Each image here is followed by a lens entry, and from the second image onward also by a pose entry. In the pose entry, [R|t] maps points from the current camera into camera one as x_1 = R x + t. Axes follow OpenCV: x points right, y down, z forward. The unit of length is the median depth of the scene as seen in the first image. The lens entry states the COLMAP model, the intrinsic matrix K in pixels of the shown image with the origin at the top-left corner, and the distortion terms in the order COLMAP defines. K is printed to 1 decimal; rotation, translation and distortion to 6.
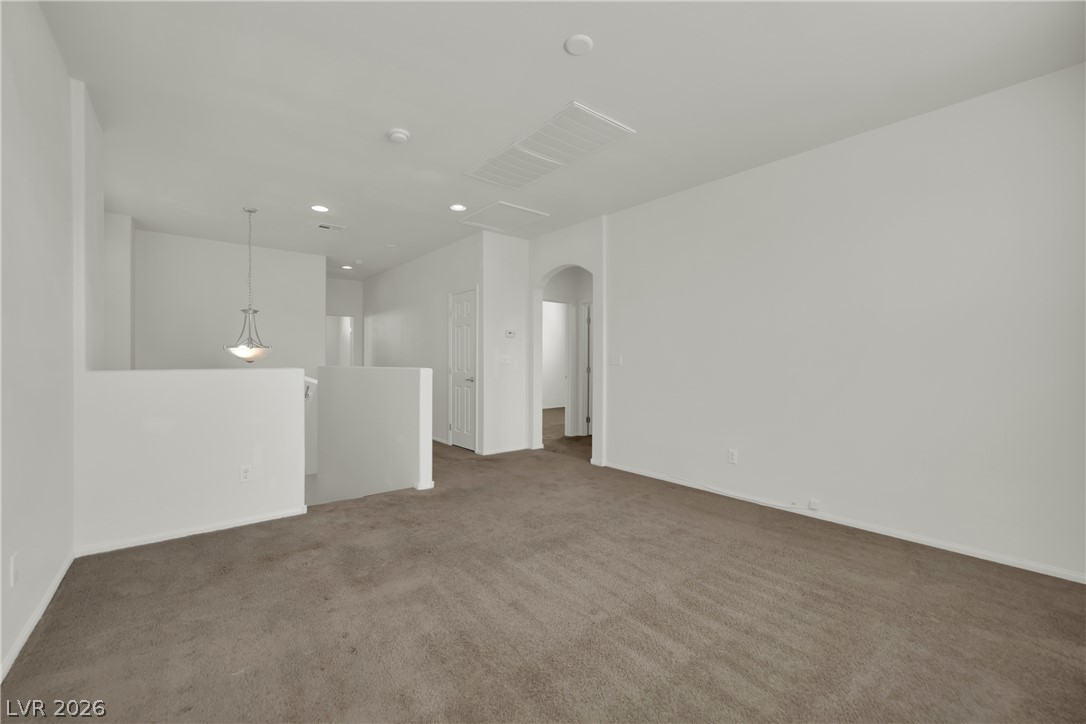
lens RADIAL K [[458.3, 0, 536.4], [0, 458.3, 360.8], [0, 0, 1]] dist [-0.004233, -0.000451]
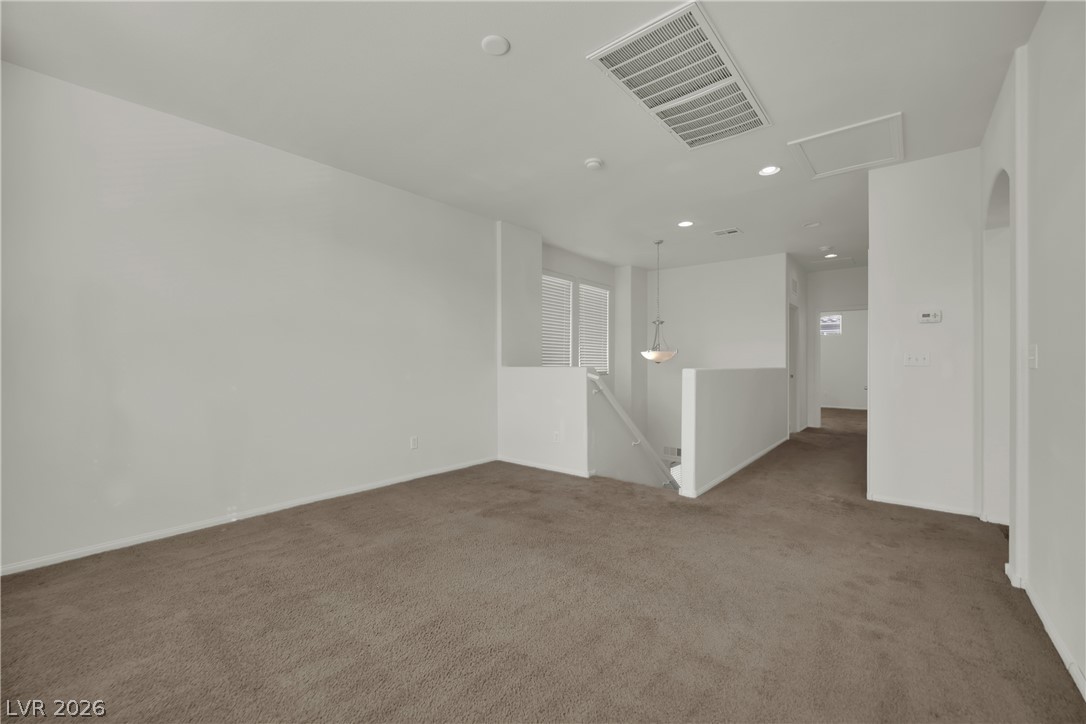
lens RADIAL K [[458.3, 0, 542.2], [0, 458.3, 363.6], [0, 0, 1]] dist [-0.004233, -0.000451]
pose [[0.157308, 0.000038, -0.987550, 0.785031], [0.001465, 0.999999, 0.000272, 0.004806], [0.987549, -0.001489, 0.157308, 0.672743]]
